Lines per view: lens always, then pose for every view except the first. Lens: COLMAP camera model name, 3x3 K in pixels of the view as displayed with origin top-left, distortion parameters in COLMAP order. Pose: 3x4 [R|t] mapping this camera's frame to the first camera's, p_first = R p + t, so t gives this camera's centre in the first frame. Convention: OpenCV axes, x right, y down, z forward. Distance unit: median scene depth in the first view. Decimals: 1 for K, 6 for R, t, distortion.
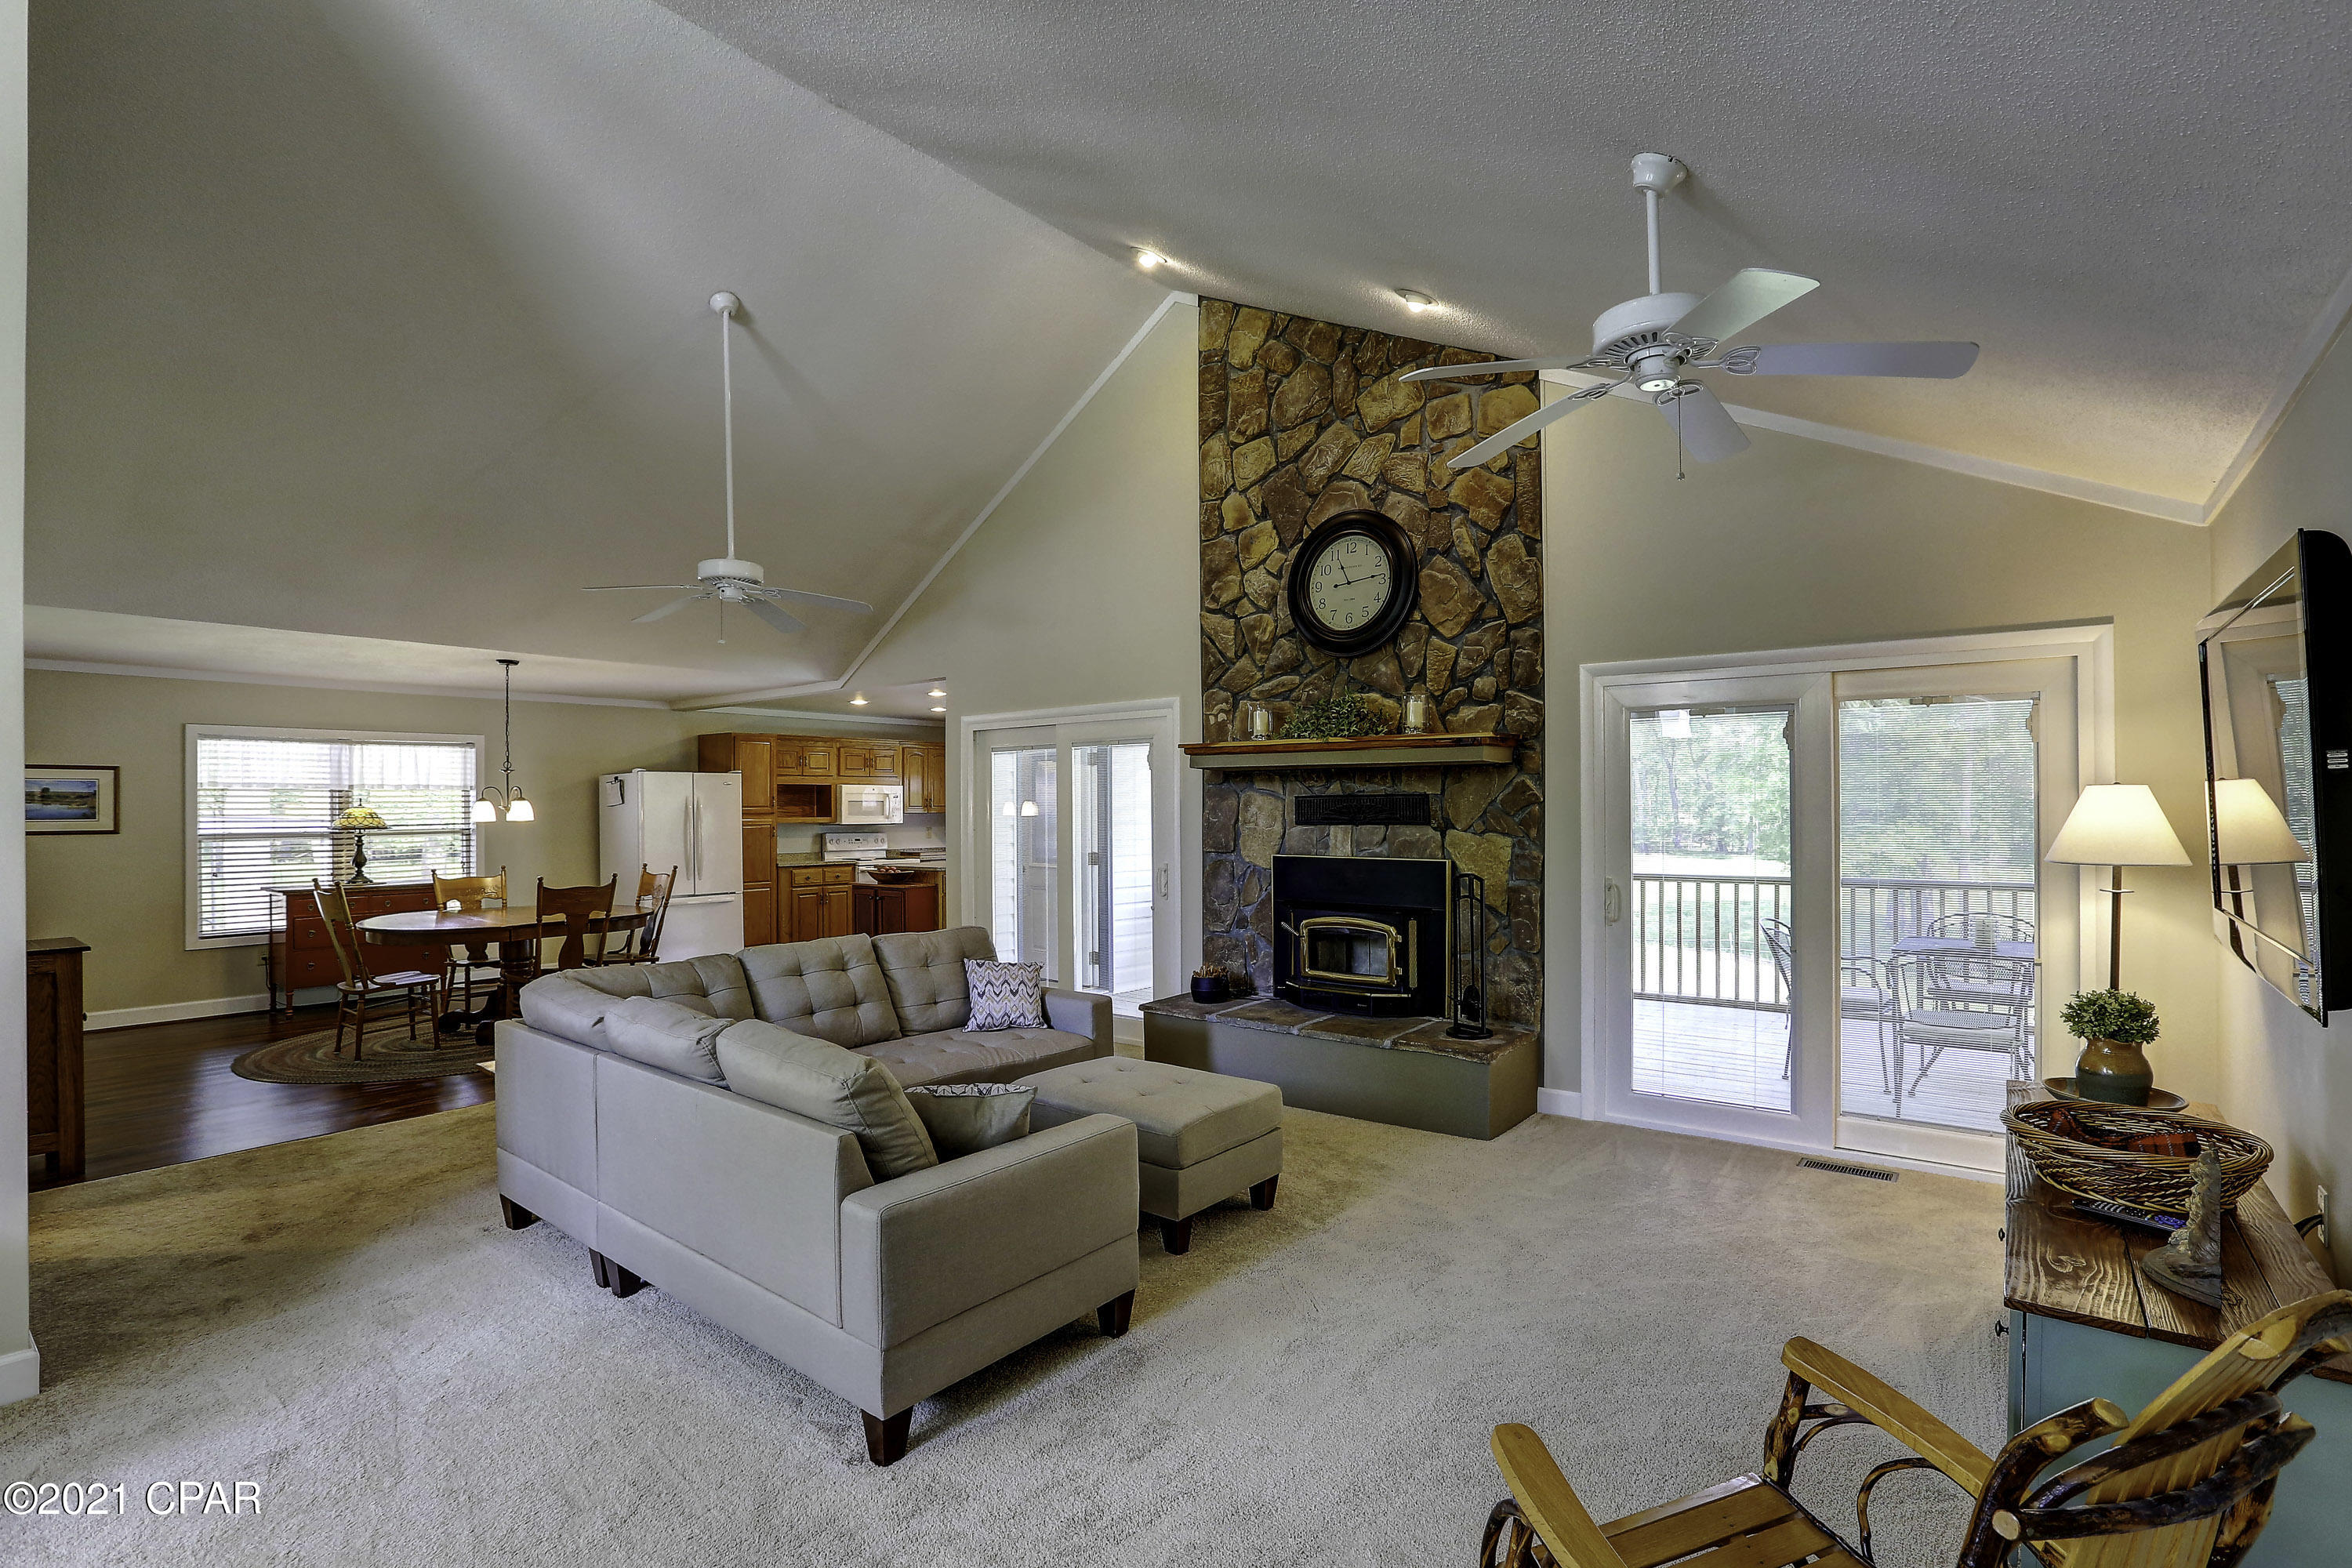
lens RADIAL K [[1064.2, 0, 1203.4], [0, 1064.2, 789.9], [0, 0, 1]] dist [-0.037589, 0.009098]
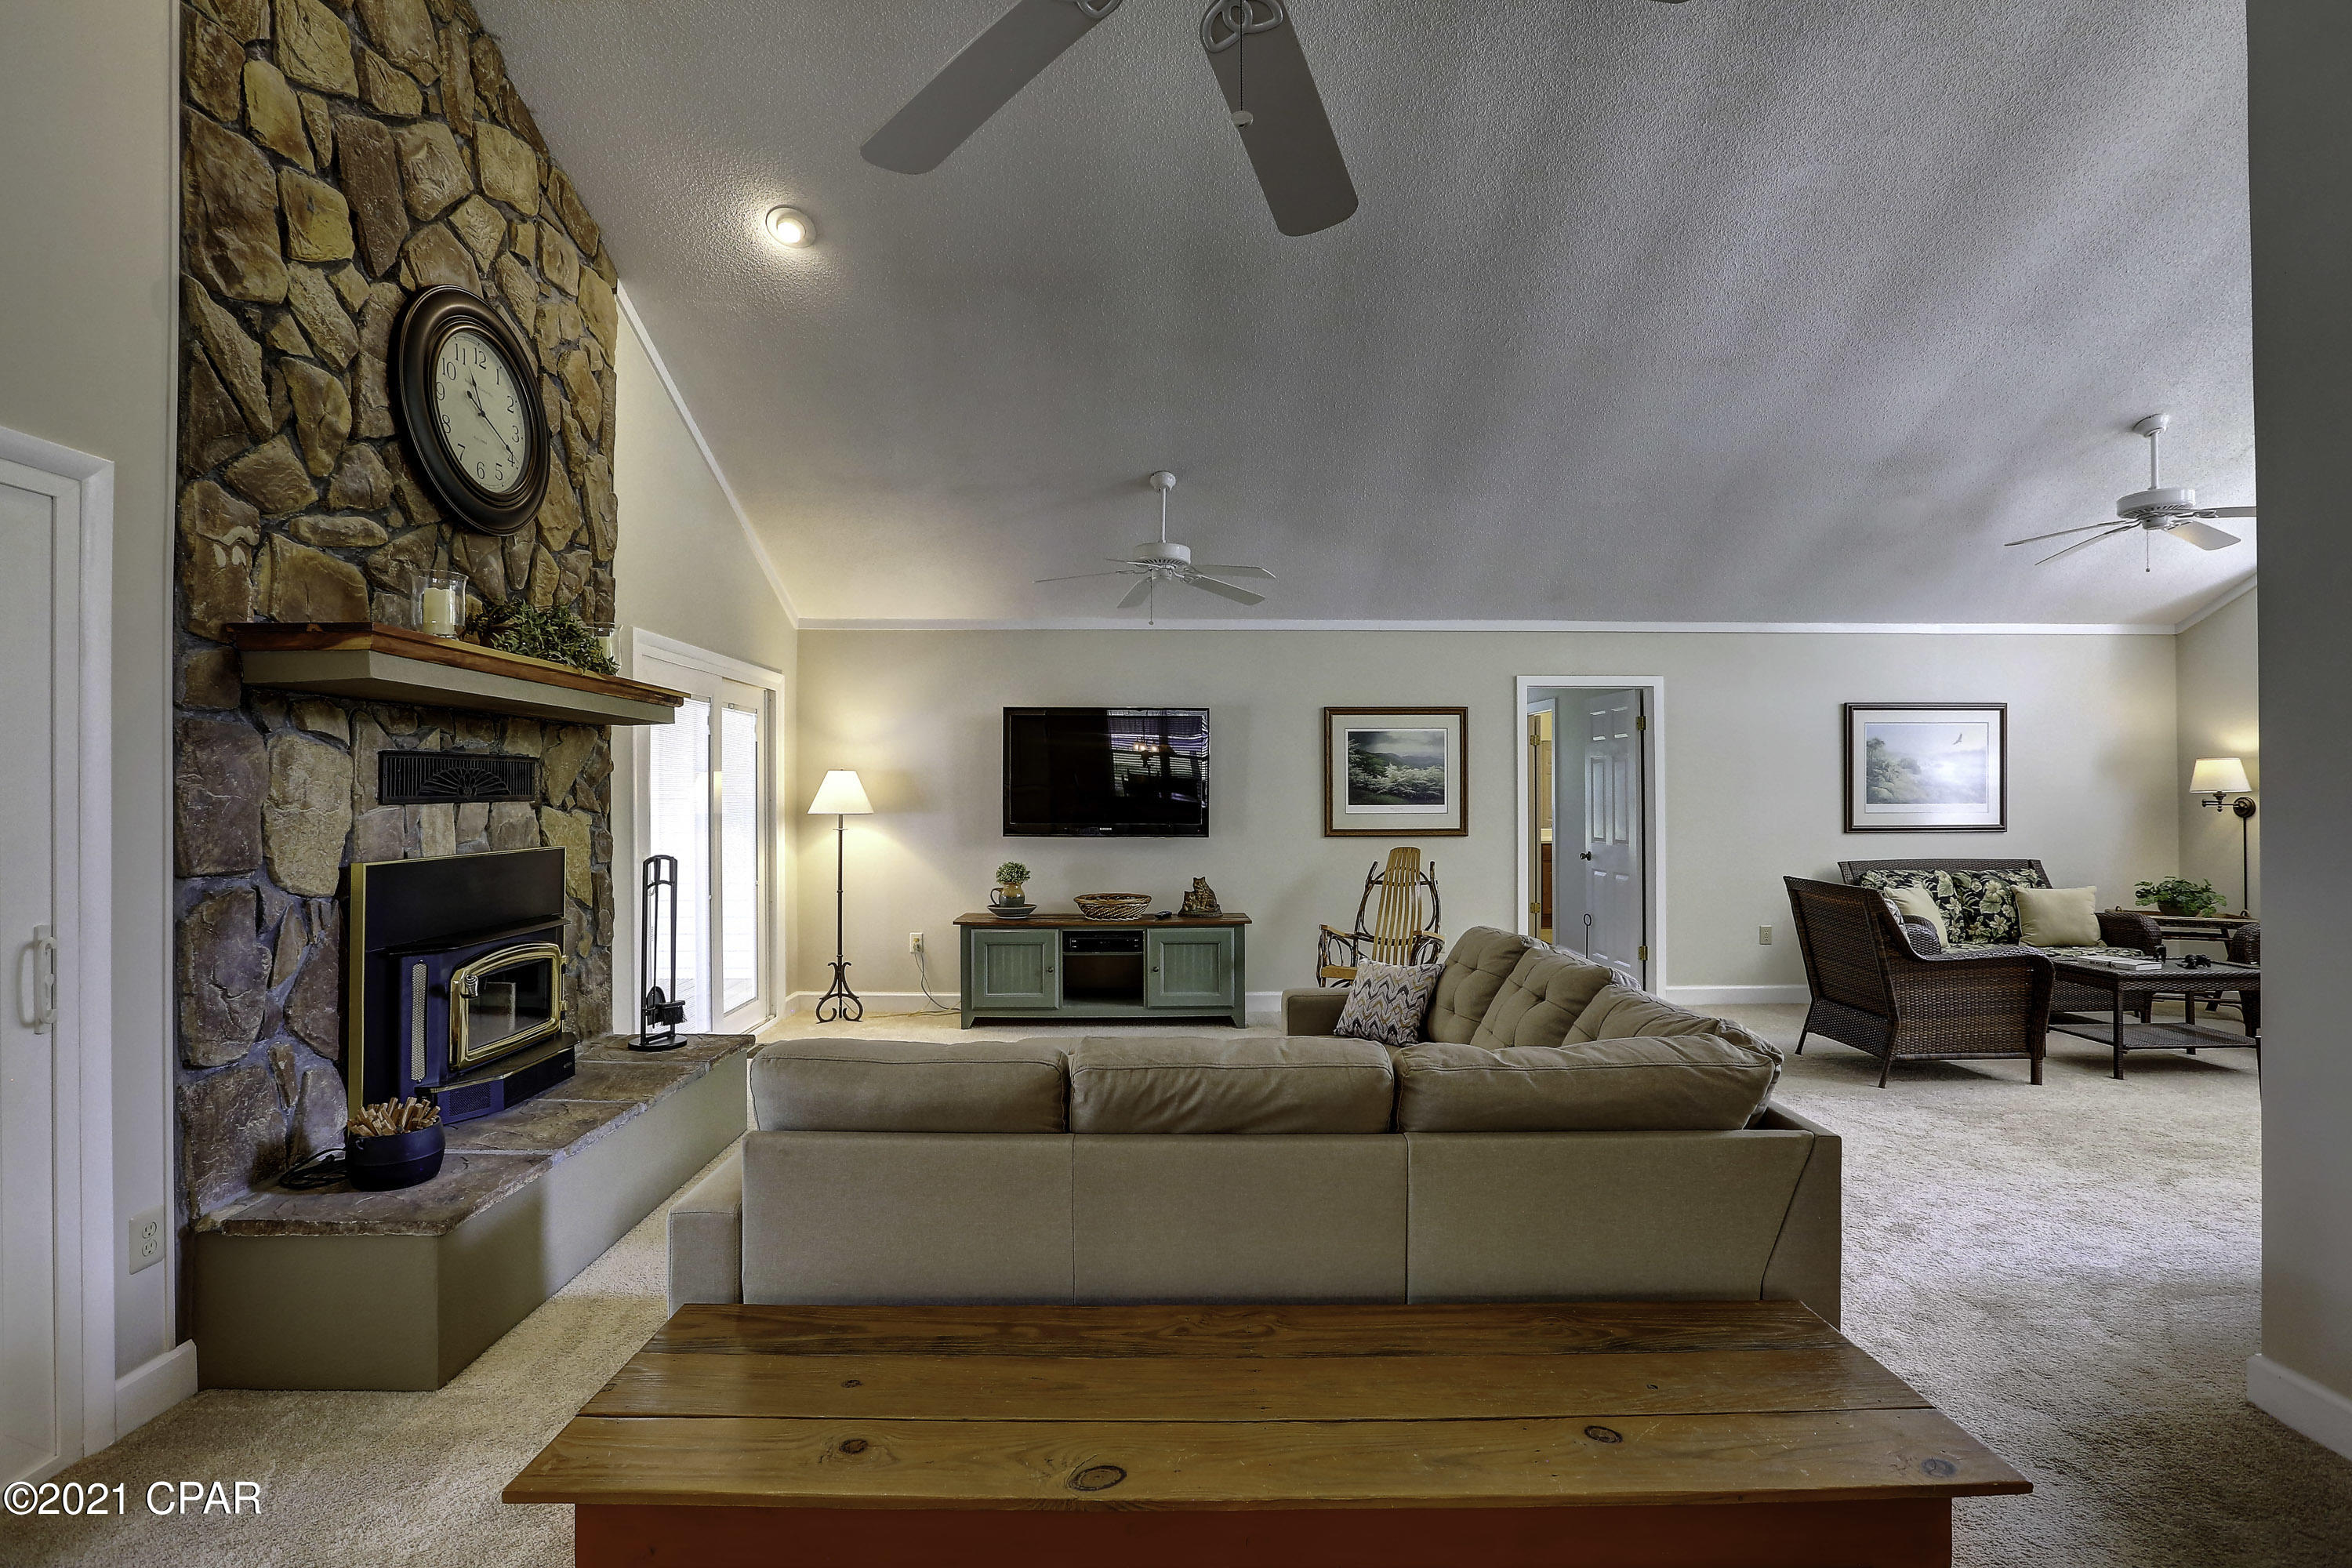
lens RADIAL K [[1064.2, 0, 1169.5], [0, 1064.2, 780.5], [0, 0, 1]] dist [-0.037589, 0.009098]
pose [[-0.624301, 0.014225, 0.781054, -0.565443], [-0.004313, 0.999756, -0.021656, 0.030097], [-0.781172, -0.016888, -0.624088, 1.015347]]
